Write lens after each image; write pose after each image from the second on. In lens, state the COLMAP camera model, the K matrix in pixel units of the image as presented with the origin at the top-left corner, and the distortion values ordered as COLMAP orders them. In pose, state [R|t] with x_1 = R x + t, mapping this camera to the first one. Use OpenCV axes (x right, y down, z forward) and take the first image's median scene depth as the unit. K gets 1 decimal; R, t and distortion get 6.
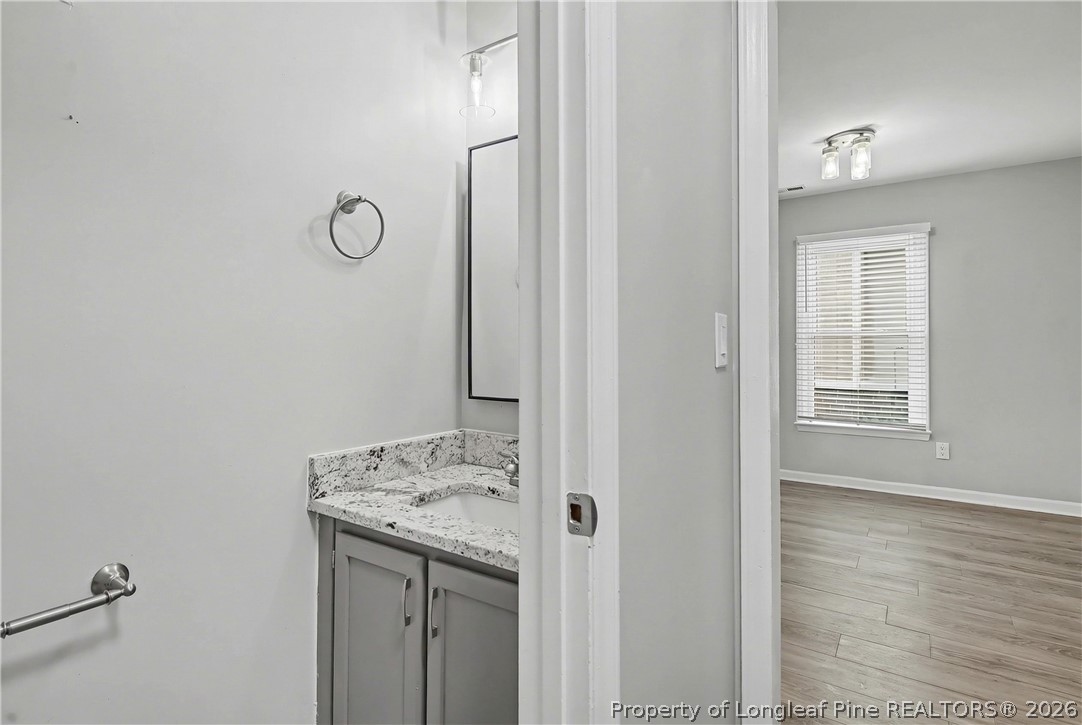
lens RADIAL K [[535.6, 0, 534.9], [0, 535.6, 349.6], [0, 0, 1]] dist [0.010486, -0.008120]
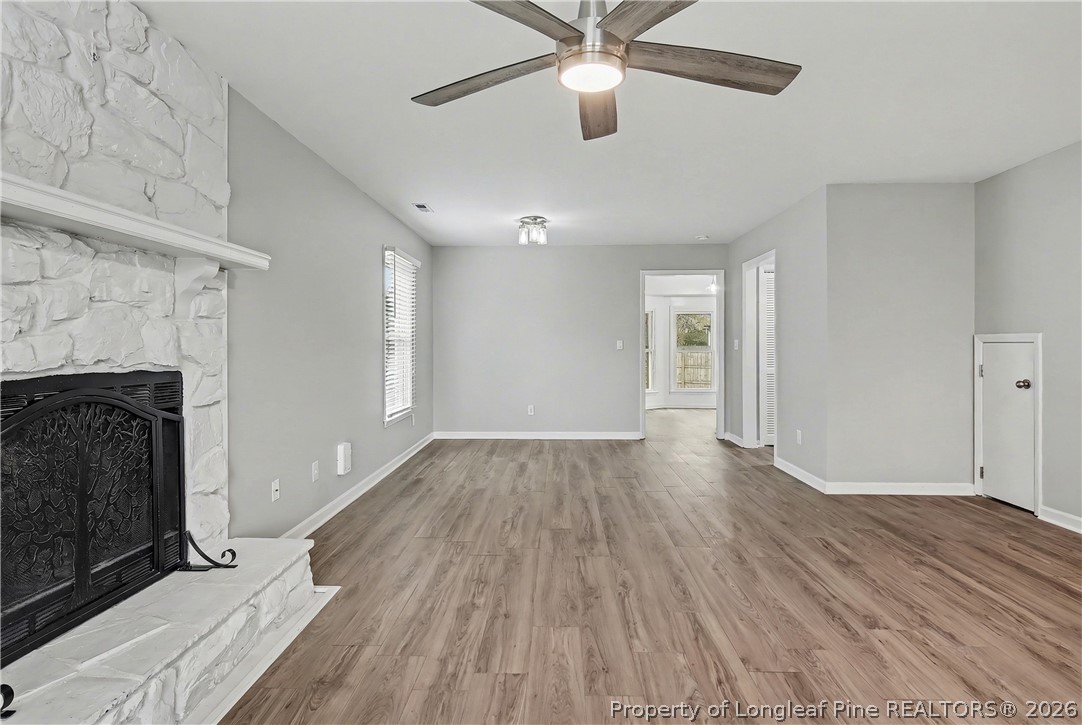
lens RADIAL K [[525.9, 0, 558.5], [0, 525.9, 352.9], [0, 0, 1]] dist [0.000355, -0.000201]
pose [[-0.509551, -0.006491, 0.860416, -0.648399], [0.005146, 0.999931, 0.010592, -0.006745], [-0.860425, 0.009825, -0.509483, 1.376981]]
